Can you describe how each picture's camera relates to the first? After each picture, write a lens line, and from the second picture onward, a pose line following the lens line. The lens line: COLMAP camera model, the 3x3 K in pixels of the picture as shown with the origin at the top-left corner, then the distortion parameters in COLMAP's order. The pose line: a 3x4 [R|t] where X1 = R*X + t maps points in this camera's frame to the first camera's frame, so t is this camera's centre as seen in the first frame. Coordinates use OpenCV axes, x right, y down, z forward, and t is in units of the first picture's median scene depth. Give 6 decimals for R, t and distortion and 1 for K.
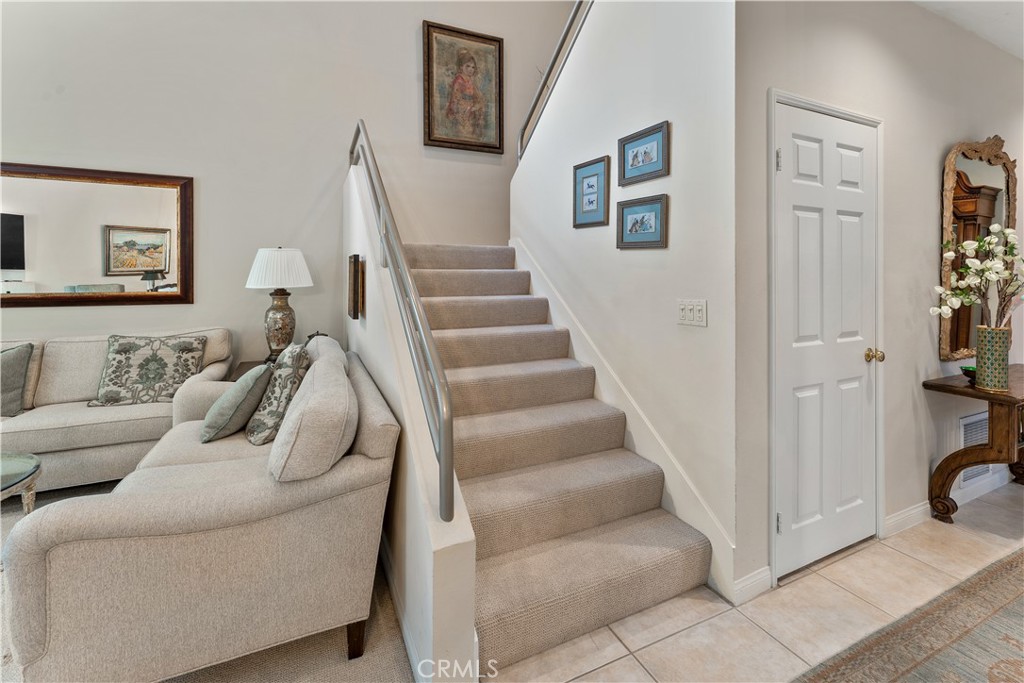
lens RADIAL K [[438.7, 0, 511.3], [0, 438.7, 276.3], [0, 0, 1]] dist [-0.002334, -0.000018]
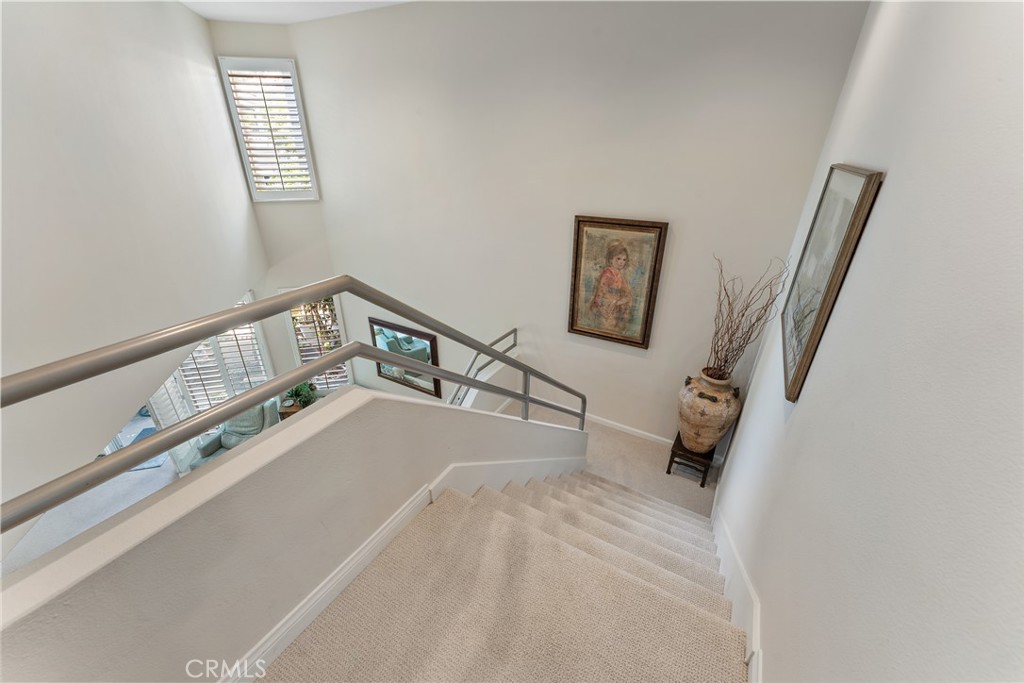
lens RADIAL K [[416.5, 0, 513.3], [0, 416.5, 348.0], [0, 0, 1]] dist [-0.002479, -0.000005]
pose [[0.567803, 0.372281, -0.734170, 0.696521], [-0.012262, 0.895614, 0.444662, -1.000153], [0.823073, -0.243478, 0.513098, 0.468938]]
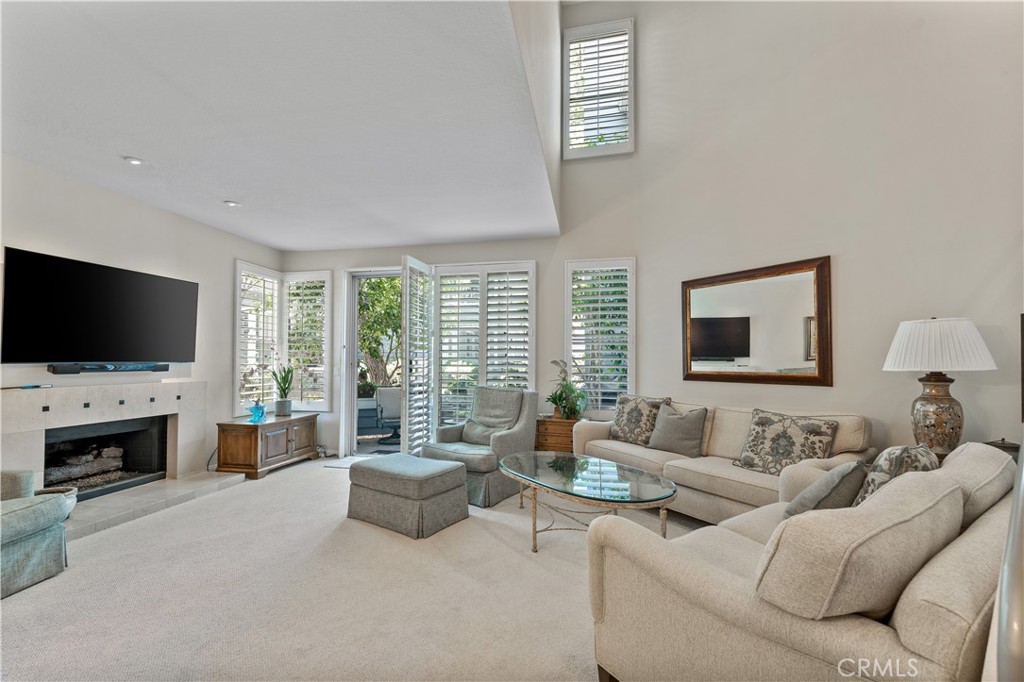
lens RADIAL K [[415.5, 0, 507.0], [0, 415.5, 353.5], [0, 0, 1]] dist [-0.002673, -0.000141]
pose [[0.143068, -0.022679, -0.989453, 0.080136], [-0.004422, 0.999713, -0.023553, 0.016803], [0.989703, 0.007745, 0.142926, 0.186992]]
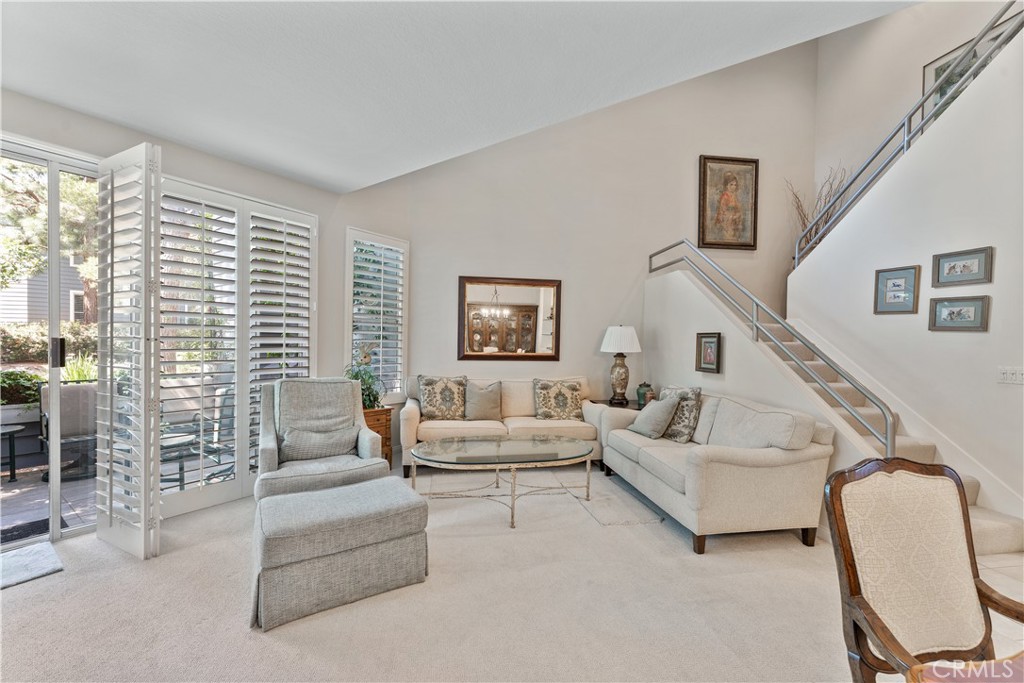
lens RADIAL K [[416.5, 0, 513.3], [0, 416.5, 348.0], [0, 0, 1]] dist [-0.002479, -0.000005]
pose [[0.962954, 0.018222, -0.269051, -0.547502], [-0.014594, 0.999774, 0.015479, -0.005397], [0.269272, -0.010979, 0.963002, -0.530728]]
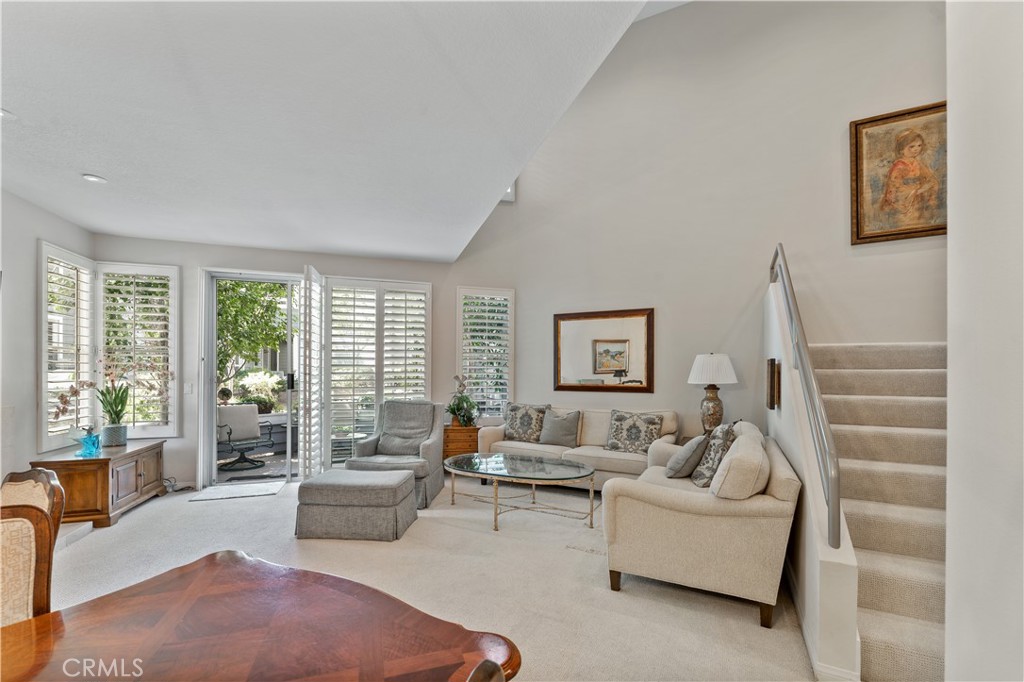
lens RADIAL K [[423.7, 0, 511.8], [0, 423.7, 371.9], [0, 0, 1]] dist [-0.001377, -0.000454]
pose [[0.611875, -0.000291, -0.790954, 0.127589], [-0.003513, 0.999989, -0.003085, -0.004081], [0.790946, 0.004666, 0.611868, -0.287769]]
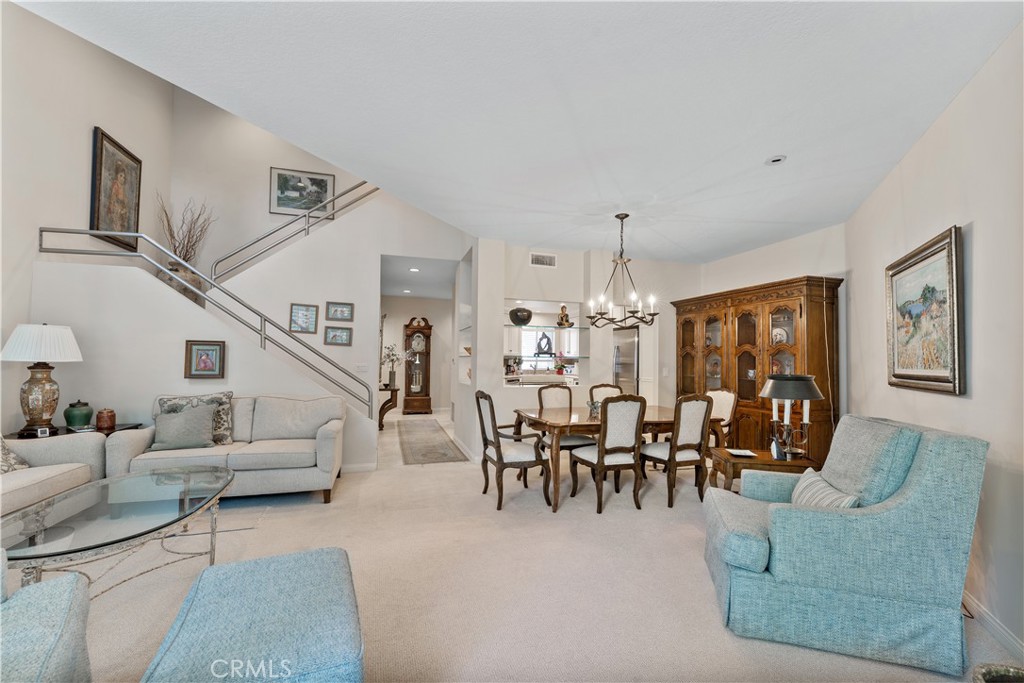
lens RADIAL K [[416.5, 0, 513.3], [0, 416.5, 348.0], [0, 0, 1]] dist [-0.002479, -0.000005]
pose [[0.132597, 0.030537, 0.990700, -1.516498], [-0.012728, 0.999495, -0.029105, 0.008455], [-0.991088, -0.008750, 0.132919, -0.293636]]
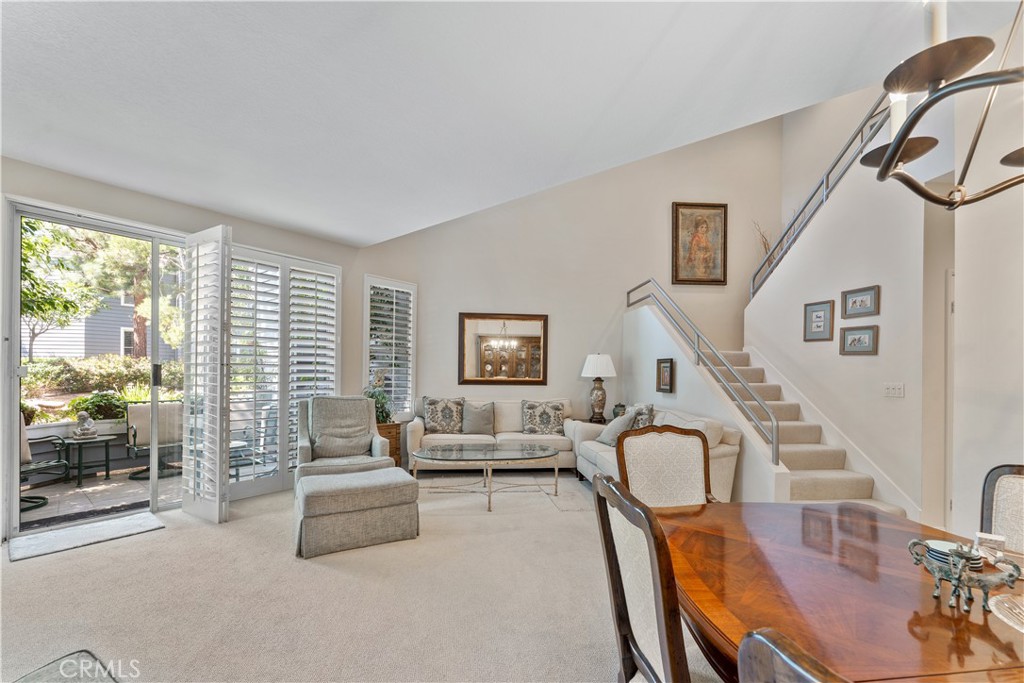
lens RADIAL K [[423.7, 0, 511.8], [0, 423.7, 372.4], [0, 0, 1]] dist [-0.001377, -0.000454]
pose [[0.945729, 0.007642, -0.324865, -0.338707], [-0.008714, 0.999960, -0.001844, 0.015810], [0.324838, 0.004575, 0.945759, -0.768013]]
